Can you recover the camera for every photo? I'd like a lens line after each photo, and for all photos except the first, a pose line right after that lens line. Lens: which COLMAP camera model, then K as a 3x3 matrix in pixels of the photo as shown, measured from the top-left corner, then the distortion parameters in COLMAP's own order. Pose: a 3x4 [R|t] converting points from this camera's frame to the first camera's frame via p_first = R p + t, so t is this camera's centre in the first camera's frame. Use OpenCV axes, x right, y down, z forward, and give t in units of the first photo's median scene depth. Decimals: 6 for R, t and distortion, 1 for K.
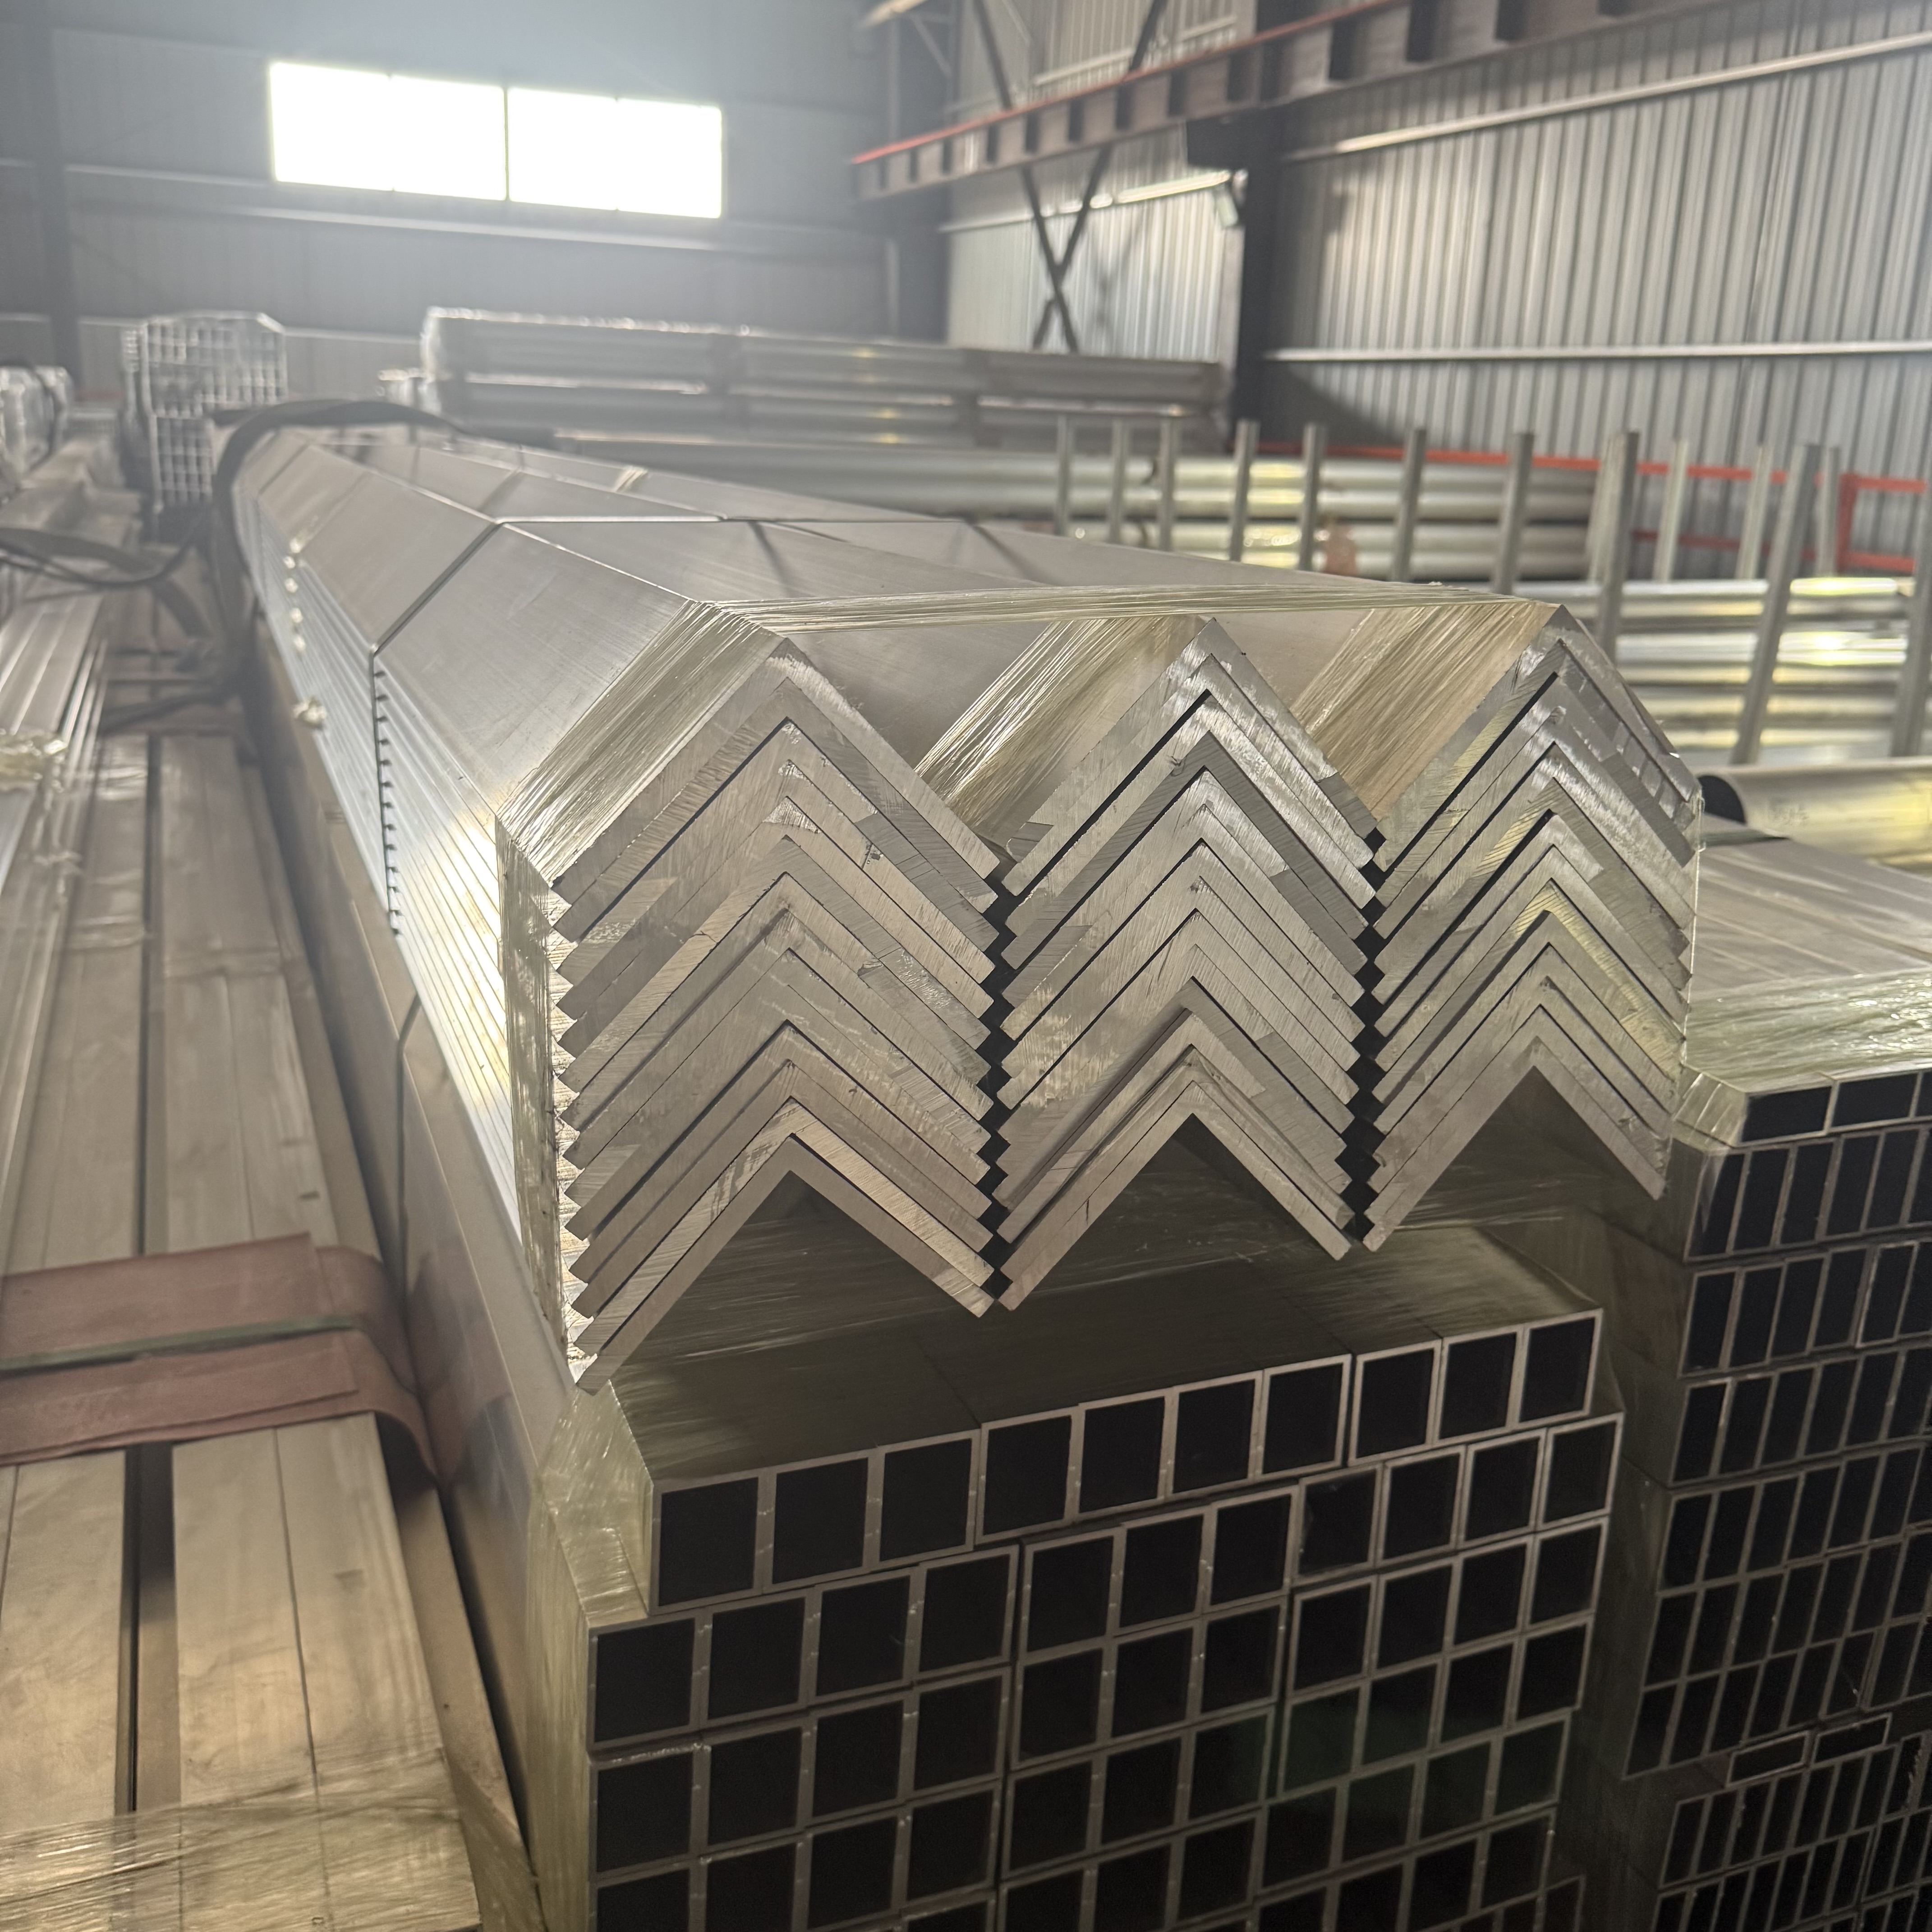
lens RADIAL K [[1777.8, 0, 962.2], [0, 1777.8, 1116.0], [0, 0, 1]] dist [0.029566, -0.054374]
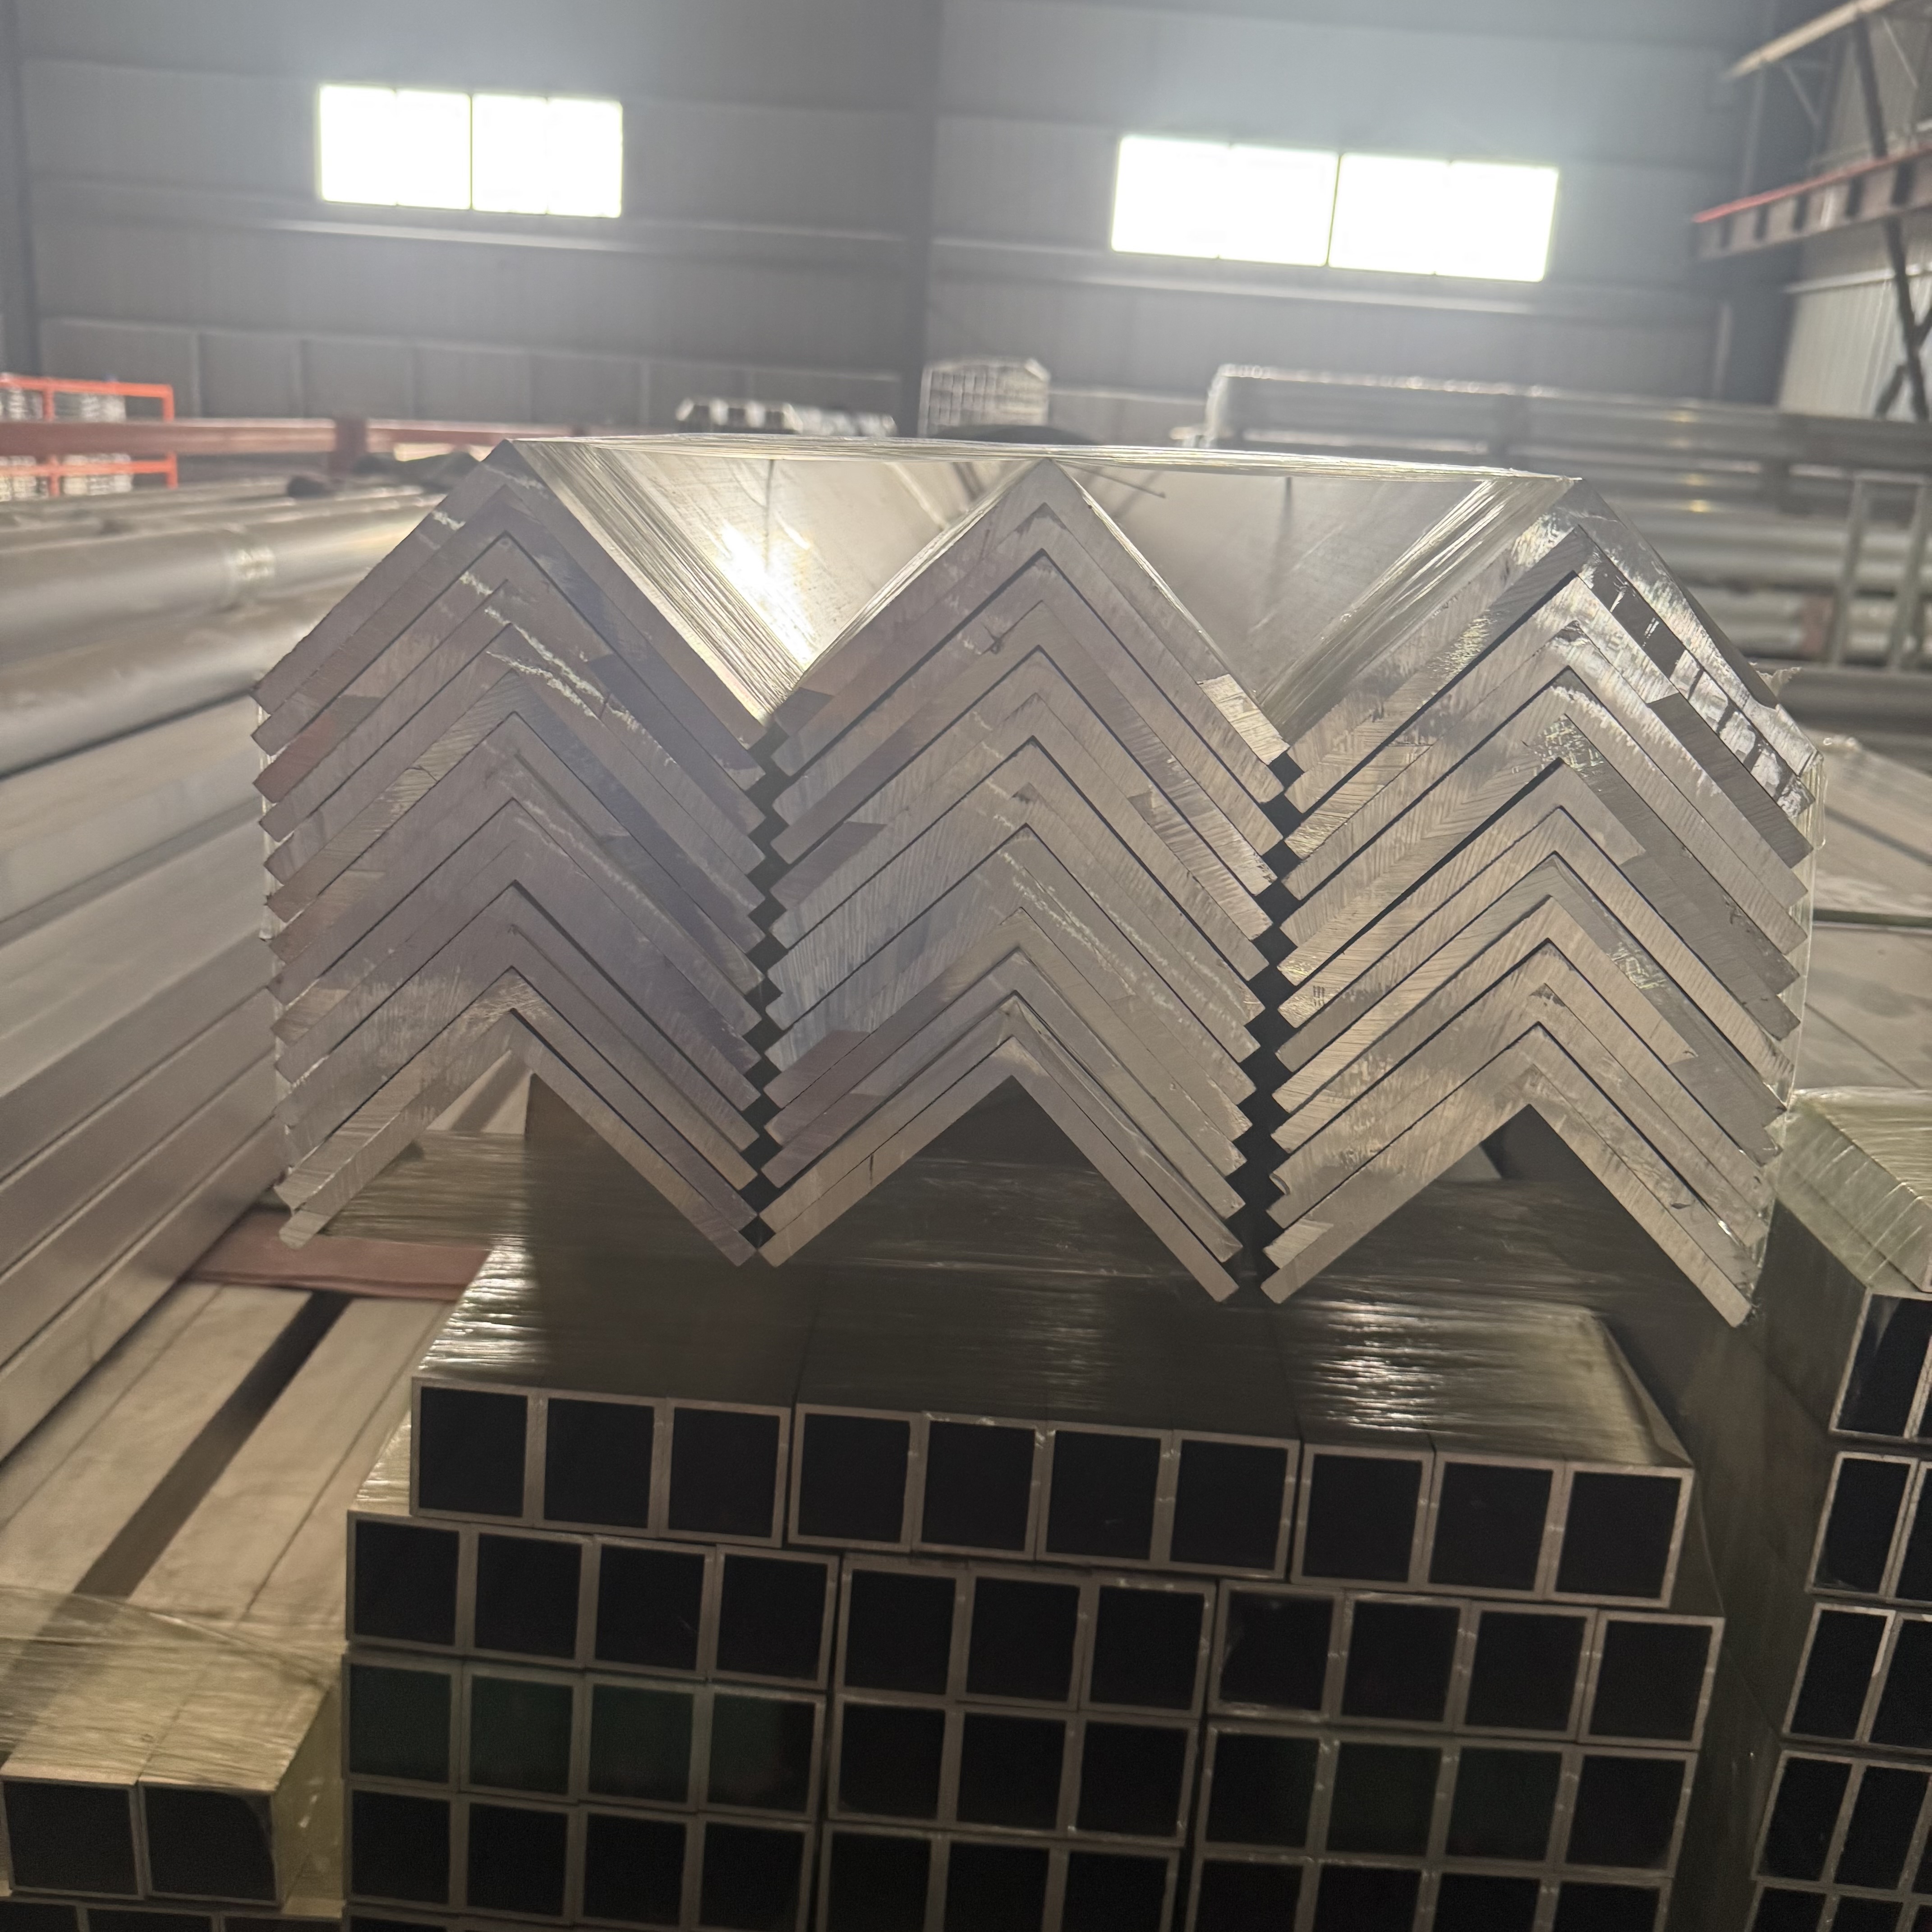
lens RADIAL K [[1777.8, 0, 962.2], [0, 1777.8, 1116.0], [0, 0, 1]] dist [0.029566, -0.054374]
pose [[0.909400, 0.164035, -0.382209, 0.331364], [-0.177451, 0.984130, 0.000152, 0.016185], [0.376168, 0.067685, 0.924076, 0.178651]]
